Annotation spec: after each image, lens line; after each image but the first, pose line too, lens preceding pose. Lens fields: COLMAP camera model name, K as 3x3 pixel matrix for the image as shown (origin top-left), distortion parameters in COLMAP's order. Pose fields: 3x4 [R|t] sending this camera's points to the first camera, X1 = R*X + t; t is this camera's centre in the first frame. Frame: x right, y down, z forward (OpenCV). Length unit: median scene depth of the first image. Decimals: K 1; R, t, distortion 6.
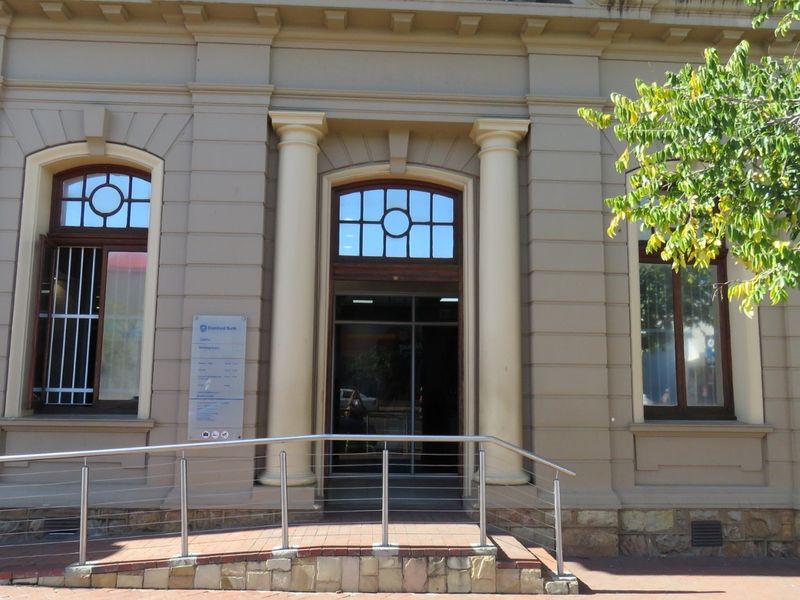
lens RADIAL K [[710.4, 0, 400.4], [0, 710.4, 298.5], [0, 0, 1]] dist [0.020992, 0.001702]
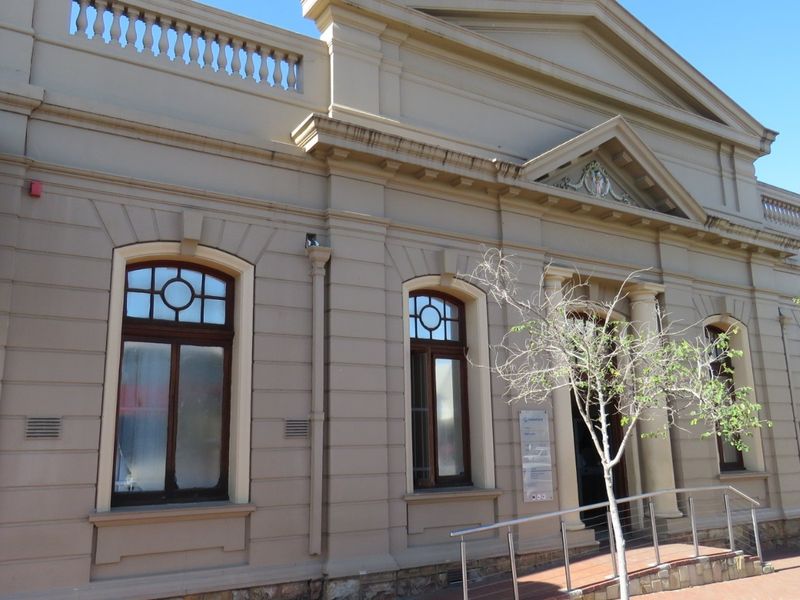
lens RADIAL K [[673.1, 0, 401.4], [0, 673.1, 302.5], [0, 0, 1]] dist [-0.013311, -0.002711]
pose [[0.884356, 0.068818, 0.461713, -0.779561], [-0.013018, 0.992325, -0.122971, -0.012053], [-0.466632, 0.102740, 0.878464, -0.034760]]
